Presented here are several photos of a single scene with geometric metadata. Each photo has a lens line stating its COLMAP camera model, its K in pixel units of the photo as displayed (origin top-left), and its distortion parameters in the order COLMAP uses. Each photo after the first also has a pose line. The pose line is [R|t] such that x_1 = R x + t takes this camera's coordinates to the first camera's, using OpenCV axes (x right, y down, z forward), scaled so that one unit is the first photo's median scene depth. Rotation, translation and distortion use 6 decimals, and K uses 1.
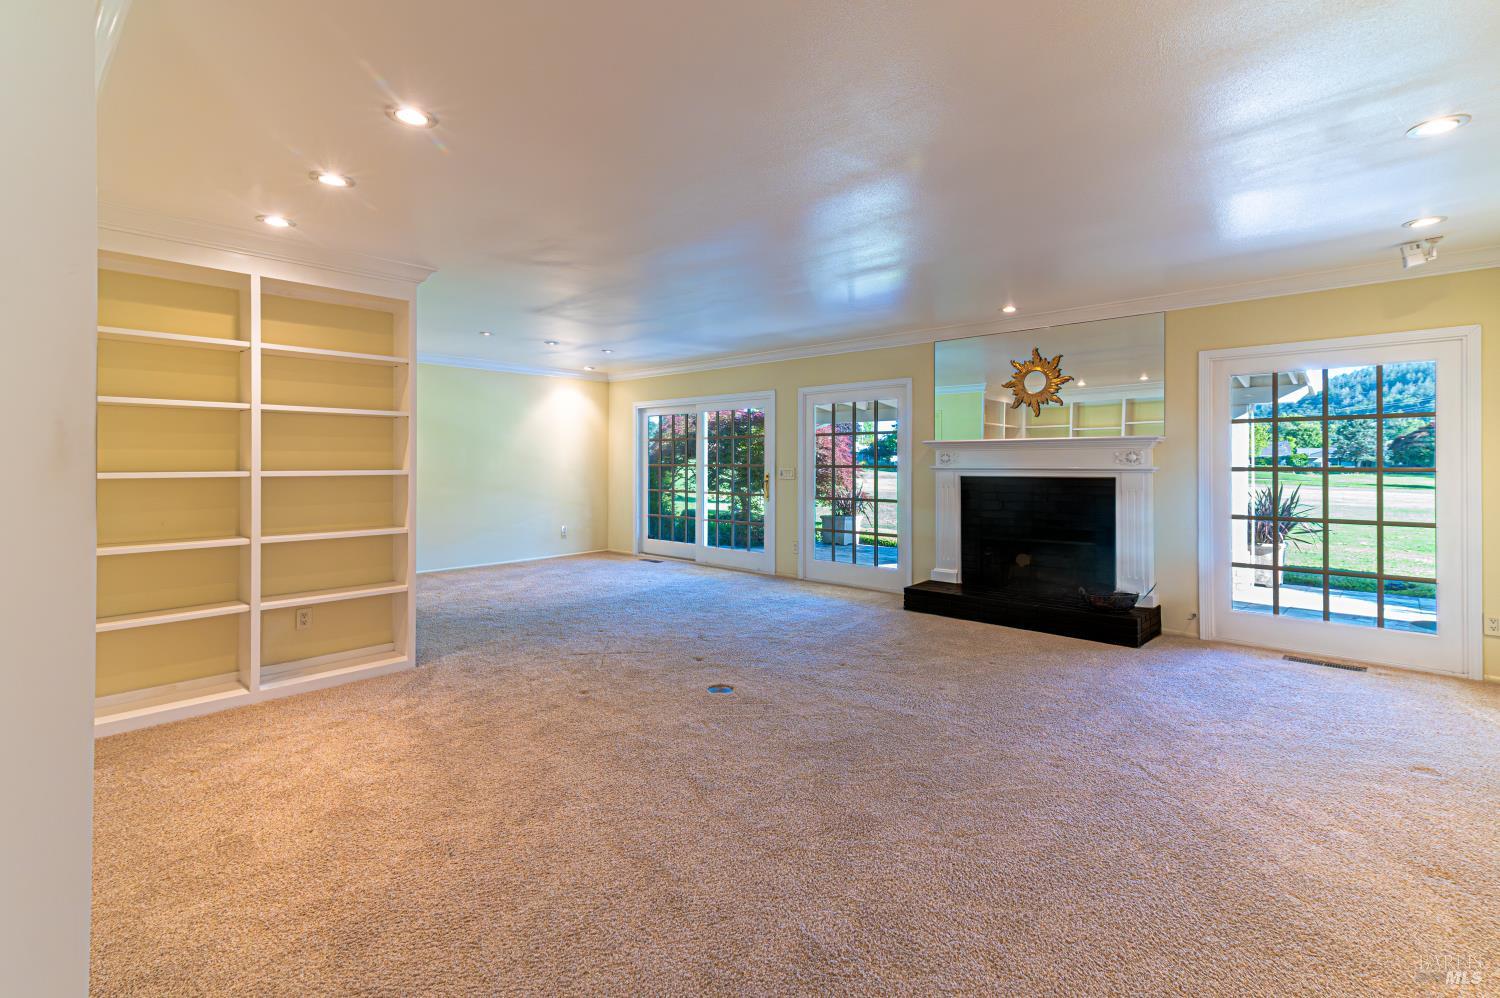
lens RADIAL K [[701.8, 0, 755.4], [0, 701.8, 479.8], [0, 0, 1]] dist [0.025039, -0.000491]
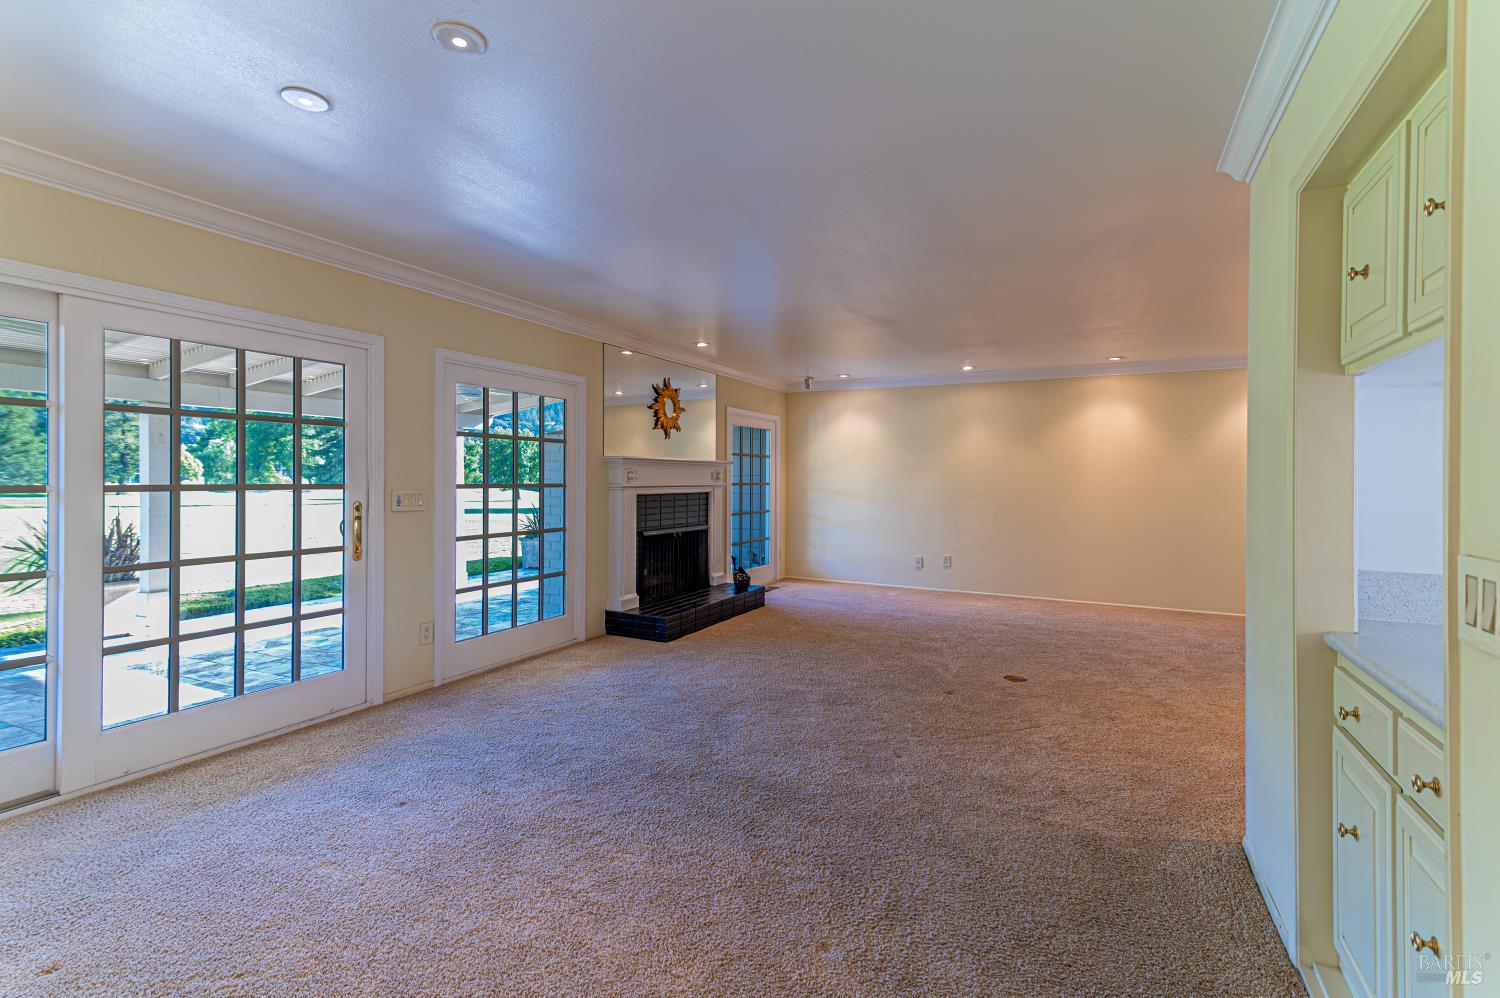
lens RADIAL K [[701.8, 0, 755.4], [0, 701.8, 479.8], [0, 0, 1]] dist [0.025039, -0.000491]
pose [[-0.259626, -0.003055, 0.965704, -0.665274], [0.017914, 0.999808, 0.007978, -0.029886], [-0.965543, 0.019371, -0.259521, 1.089420]]
